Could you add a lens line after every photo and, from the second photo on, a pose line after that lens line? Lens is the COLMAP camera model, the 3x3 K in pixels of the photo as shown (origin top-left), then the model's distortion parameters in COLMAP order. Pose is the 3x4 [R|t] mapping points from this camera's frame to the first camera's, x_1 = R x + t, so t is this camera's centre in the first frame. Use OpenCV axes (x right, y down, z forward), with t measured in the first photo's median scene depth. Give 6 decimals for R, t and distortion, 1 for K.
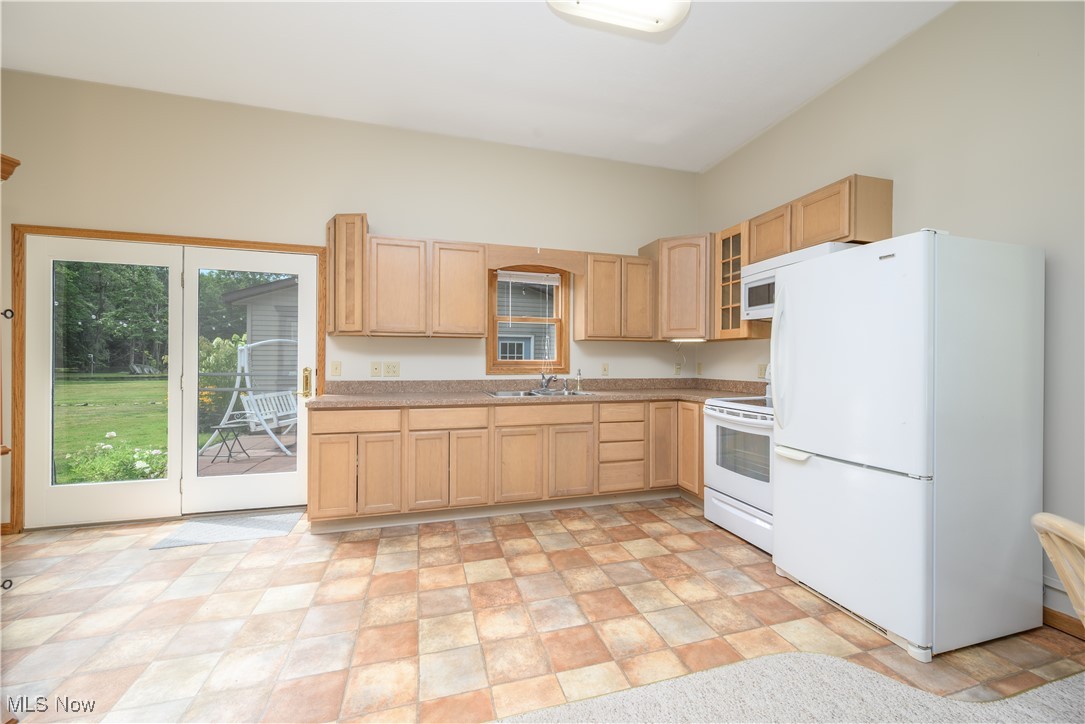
lens RADIAL K [[425.7, 0, 548.4], [0, 425.7, 361.9], [0, 0, 1]] dist [-0.000435, 0.000000]
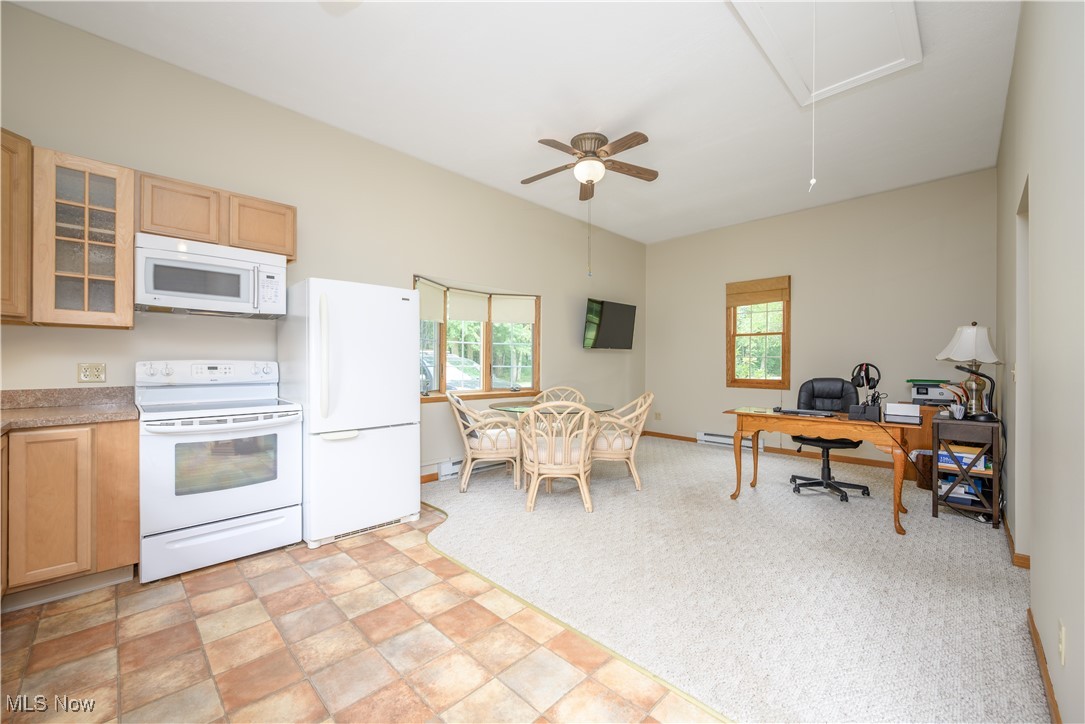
lens RADIAL K [[425.7, 0, 548.4], [0, 425.7, 361.9], [0, 0, 1]] dist [-0.000435, 0.000000]
pose [[-0.486459, -0.004071, 0.873694, -0.586676], [-0.005085, 0.999985, 0.001828, -0.001445], [-0.873689, -0.003553, -0.486472, 0.791201]]
